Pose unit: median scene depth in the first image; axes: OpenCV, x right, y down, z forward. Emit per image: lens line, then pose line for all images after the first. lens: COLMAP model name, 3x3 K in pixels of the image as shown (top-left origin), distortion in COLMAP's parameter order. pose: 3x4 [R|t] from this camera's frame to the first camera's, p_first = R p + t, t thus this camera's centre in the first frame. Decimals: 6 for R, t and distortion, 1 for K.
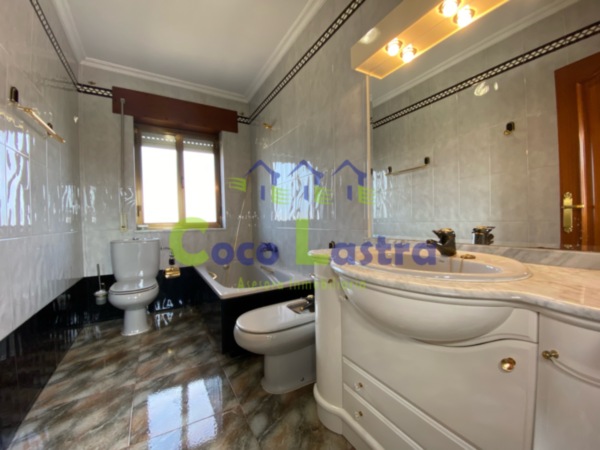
lens RADIAL K [[249.7, 0, 300.0], [0, 249.7, 225.0], [0, 0, 1]] dist [0.014711, -0.018153]
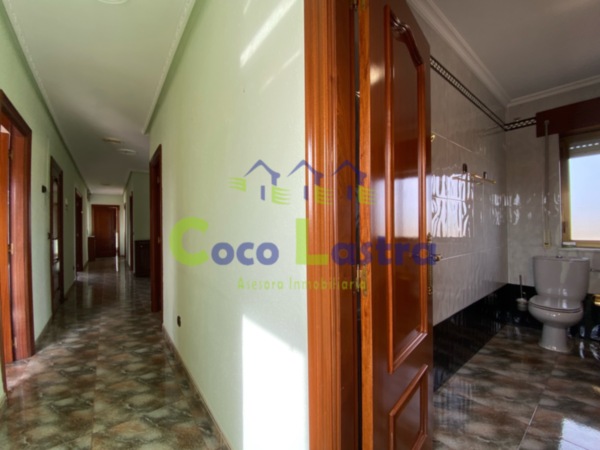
lens RADIAL K [[245.5, 0, 300.0], [0, 245.5, 225.0], [0, 0, 1]] dist [0.000909, -0.011963]
pose [[0.142086, 0.010750, -0.989796, 0.159719], [-0.014165, 0.999861, 0.008826, -0.070672], [0.989753, 0.012766, 0.142218, -0.171629]]
